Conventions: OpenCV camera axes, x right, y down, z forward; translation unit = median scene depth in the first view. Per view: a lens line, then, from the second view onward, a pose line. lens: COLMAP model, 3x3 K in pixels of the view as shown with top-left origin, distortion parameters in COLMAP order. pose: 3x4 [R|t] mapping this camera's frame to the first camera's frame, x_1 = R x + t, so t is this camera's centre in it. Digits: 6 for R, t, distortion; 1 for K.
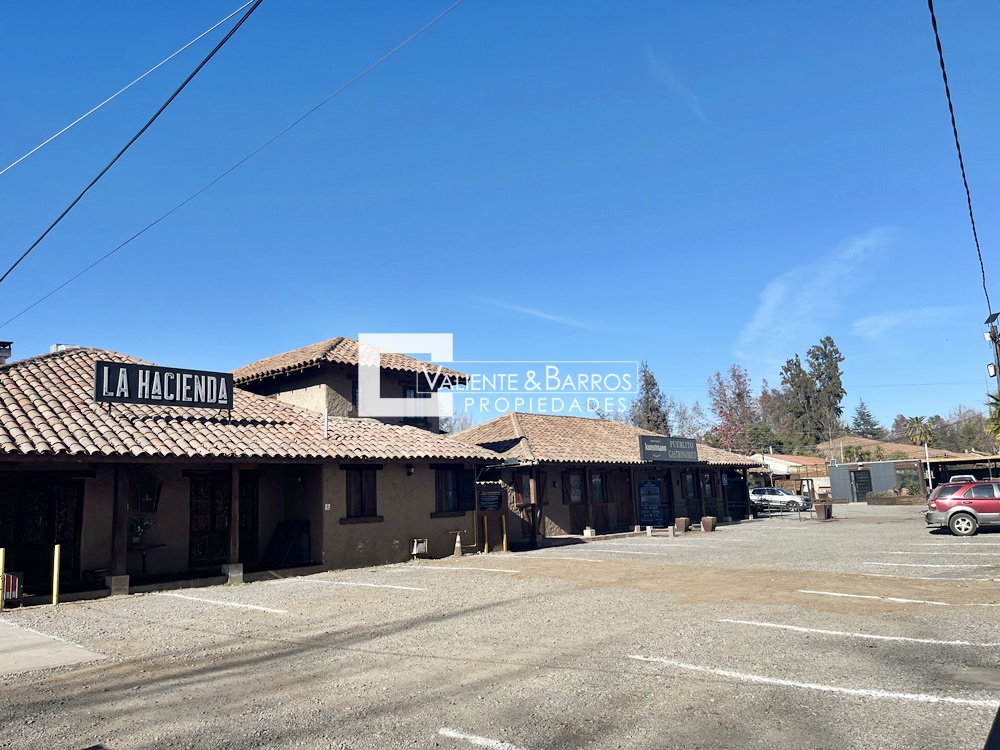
lens RADIAL K [[761.2, 0, 500.0], [0, 761.2, 376.0], [0, 0, 1]] dist [0.066571, -0.080500]
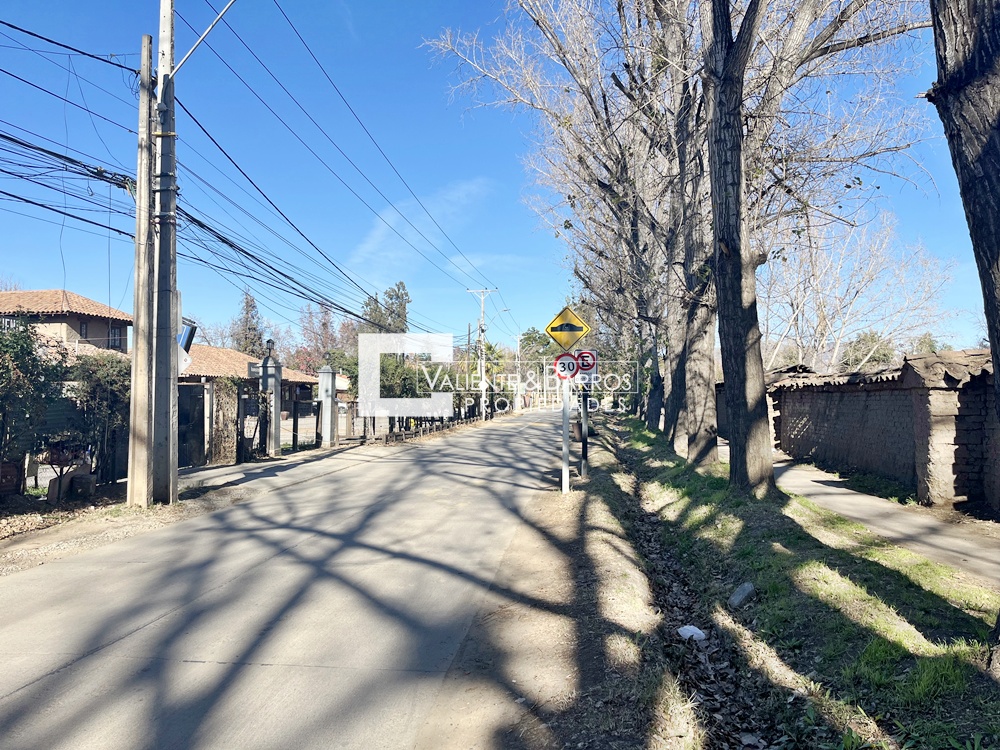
lens RADIAL K [[761.2, 0, 500.8], [0, 761.2, 375.4], [0, 0, 1]] dist [0.066571, -0.080500]
pose [[0.864063, 0.065366, 0.499122, -0.327530], [-0.121531, 0.989291, 0.080831, -0.180470], [-0.488493, -0.130502, 0.862753, -1.354479]]
